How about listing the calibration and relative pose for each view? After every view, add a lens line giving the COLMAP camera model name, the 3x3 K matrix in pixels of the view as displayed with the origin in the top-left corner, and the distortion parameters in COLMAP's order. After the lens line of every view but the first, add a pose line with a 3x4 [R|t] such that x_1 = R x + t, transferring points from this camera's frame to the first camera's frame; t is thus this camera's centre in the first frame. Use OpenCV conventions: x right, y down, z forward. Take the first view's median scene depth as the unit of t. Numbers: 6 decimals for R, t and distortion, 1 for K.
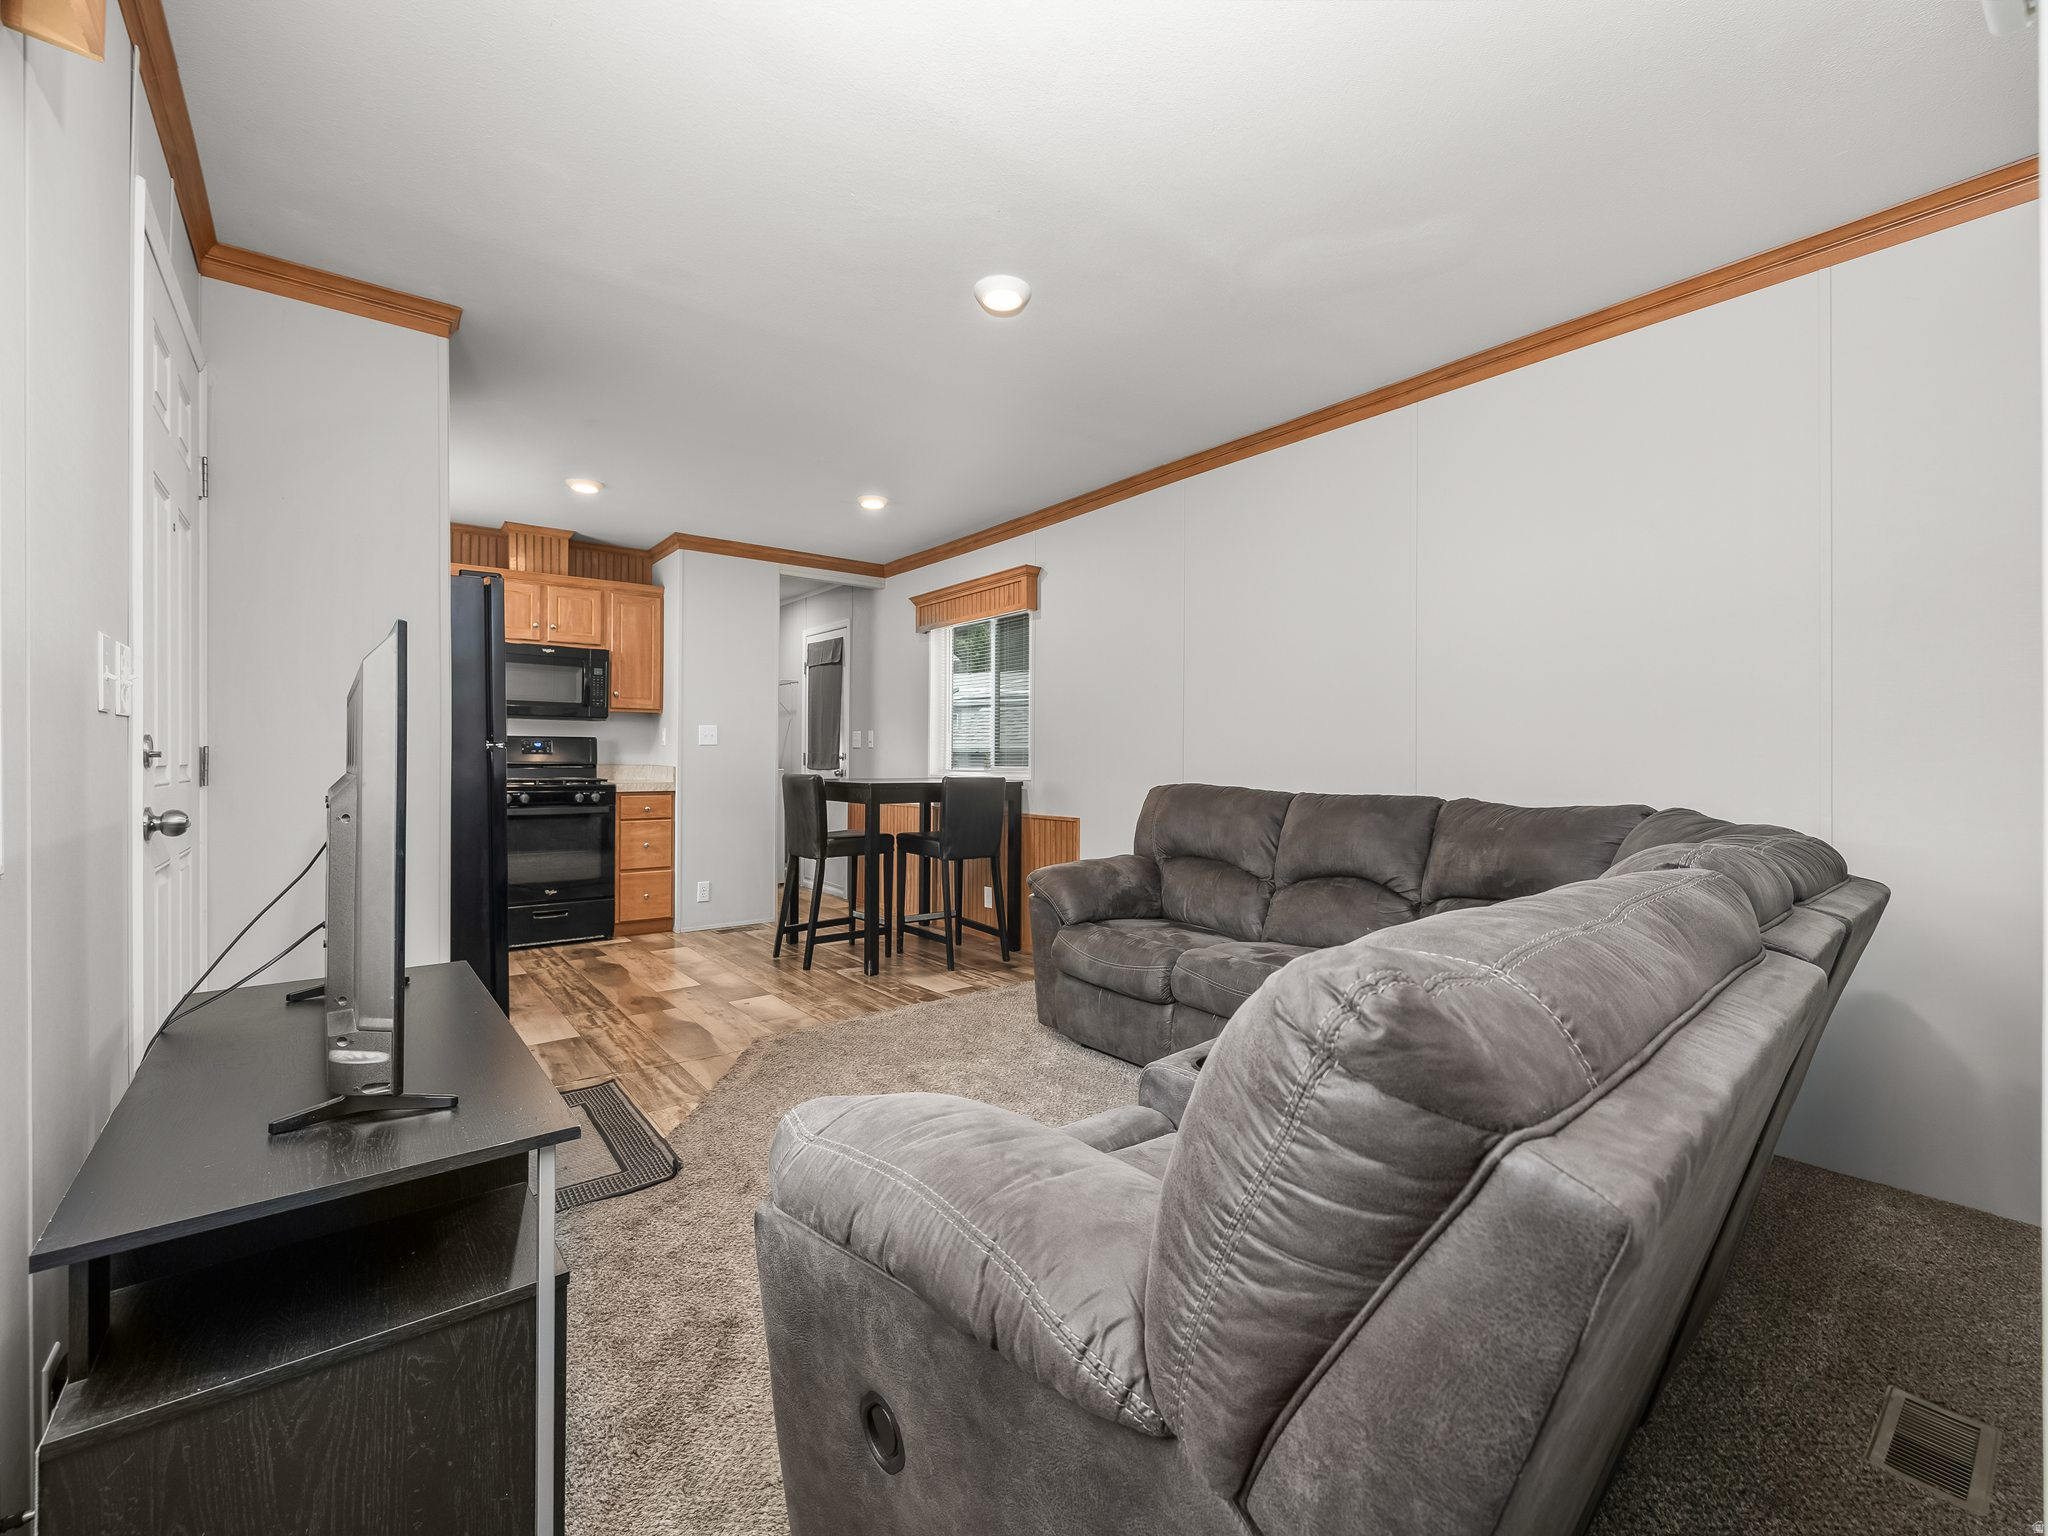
lens RADIAL K [[866.2, 0, 1016.0], [0, 866.2, 760.3], [0, 0, 1]] dist [0.000620, -0.000400]
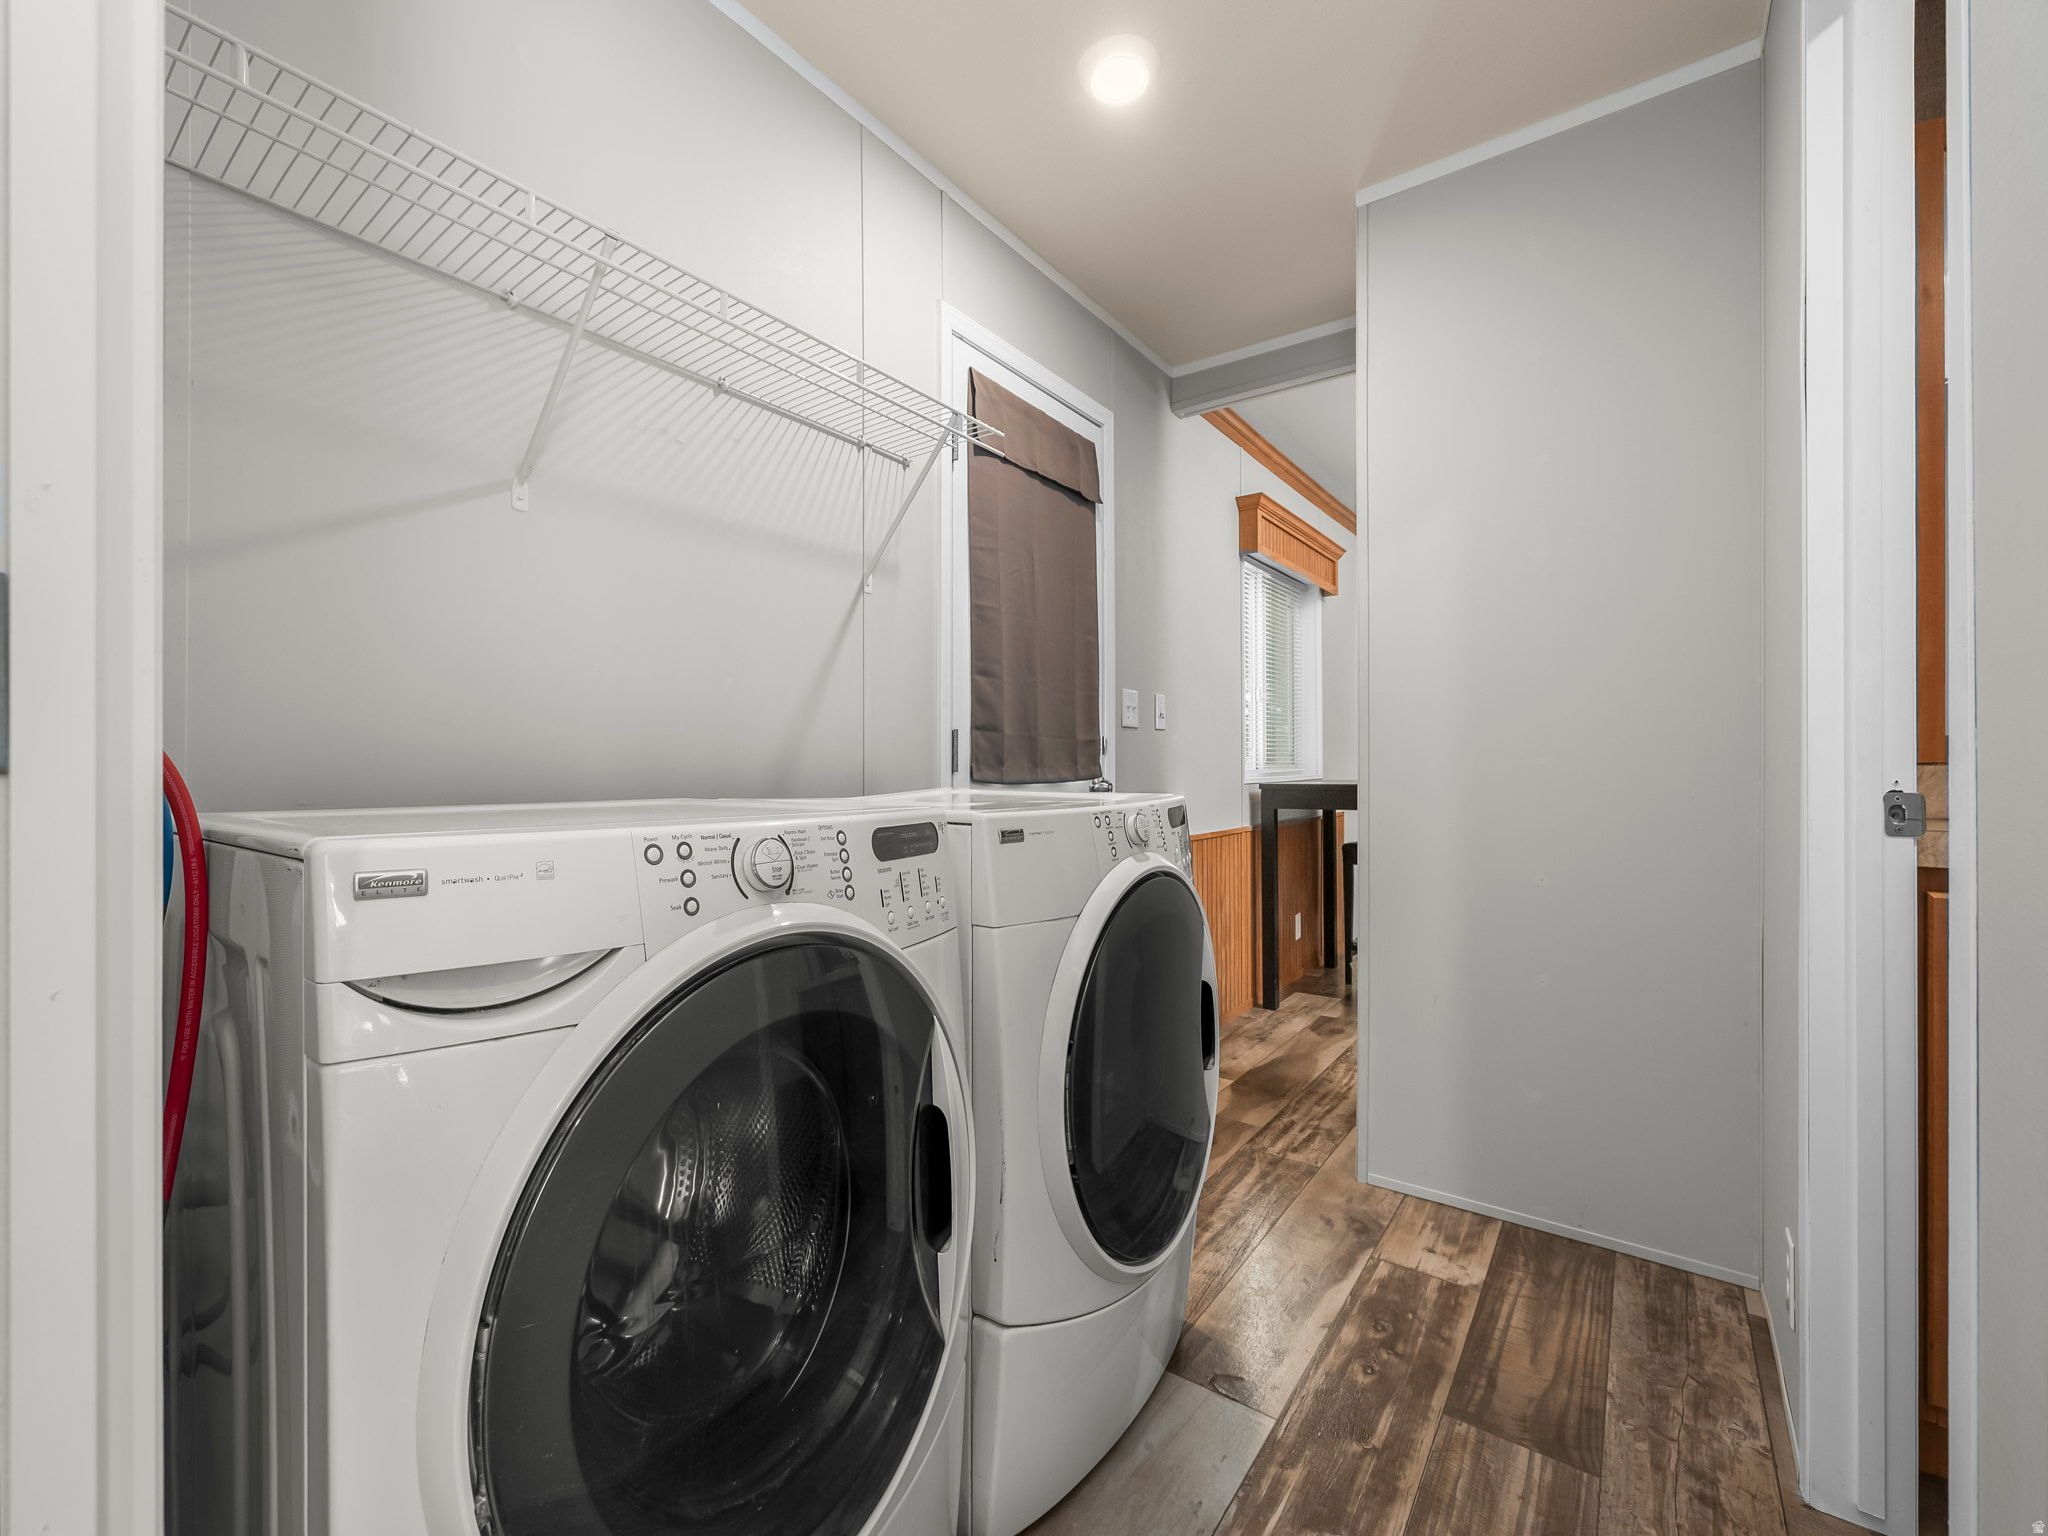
lens RADIAL K [[866.2, 0, 1009.2], [0, 866.2, 772.0], [0, 0, 1]] dist [0.000620, -0.000400]
pose [[-0.272125, -0.000552, 0.962262, -0.735580], [0.001704, 0.999998, 0.001055, 0.009940], [-0.962260, 0.001927, -0.272123, 0.964182]]
